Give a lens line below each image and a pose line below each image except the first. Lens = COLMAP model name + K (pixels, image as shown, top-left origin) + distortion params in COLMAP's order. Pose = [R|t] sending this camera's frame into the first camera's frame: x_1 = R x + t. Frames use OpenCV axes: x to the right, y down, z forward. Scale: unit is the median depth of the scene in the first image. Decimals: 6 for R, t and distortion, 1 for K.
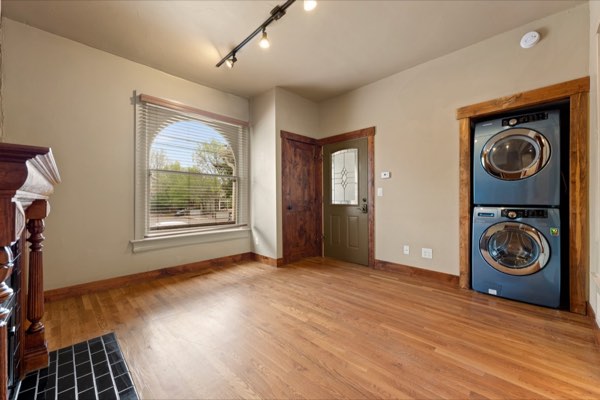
lens RADIAL K [[240.9, 0, 302.0], [0, 240.9, 200.4], [0, 0, 1]] dist [0.002156, 0.000058]
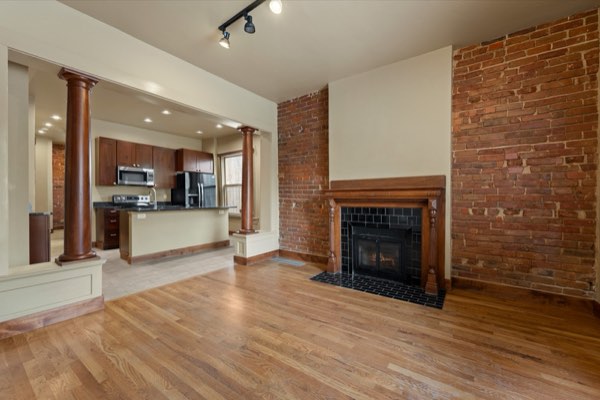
lens RADIAL K [[240.9, 0, 297.5], [0, 240.9, 199.8], [0, 0, 1]] dist [0.002156, 0.000058]
pose [[-0.988893, 0.006950, -0.148464, 0.071011], [0.004812, 0.999880, 0.014755, -0.015368], [0.148548, 0.013876, -0.988808, 1.428570]]
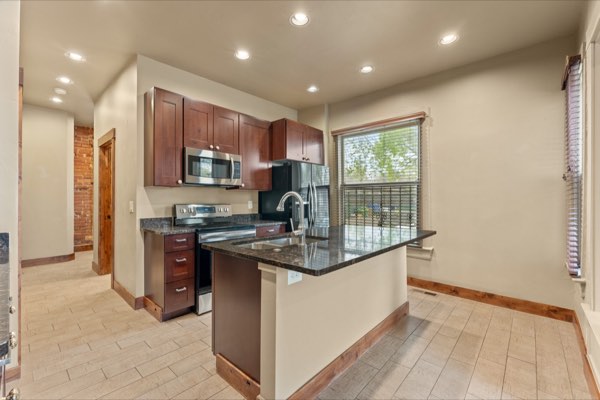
lens RADIAL K [[259.1, 0, 296.2], [0, 259.1, 199.2], [0, 0, 1]] dist [-0.000931, 0.000119]
pose [[-0.998826, 0.004604, -0.048218, 0.807932], [0.004406, 0.999981, 0.004222, -0.057844], [0.048237, 0.004004, -0.998828, 0.374114]]
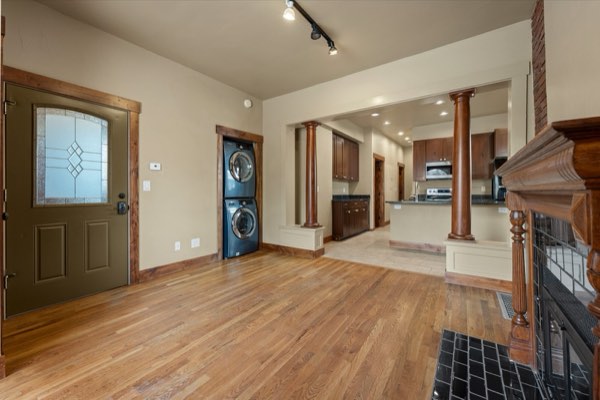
lens RADIAL K [[240.9, 0, 299.7], [0, 240.9, 194.9], [0, 0, 1]] dist [0.002156, 0.000058]
pose [[-0.174581, -0.004927, 0.984631, -0.741235], [0.013163, 0.999886, 0.007337, -0.004682], [-0.984555, 0.014241, -0.174496, 0.810956]]
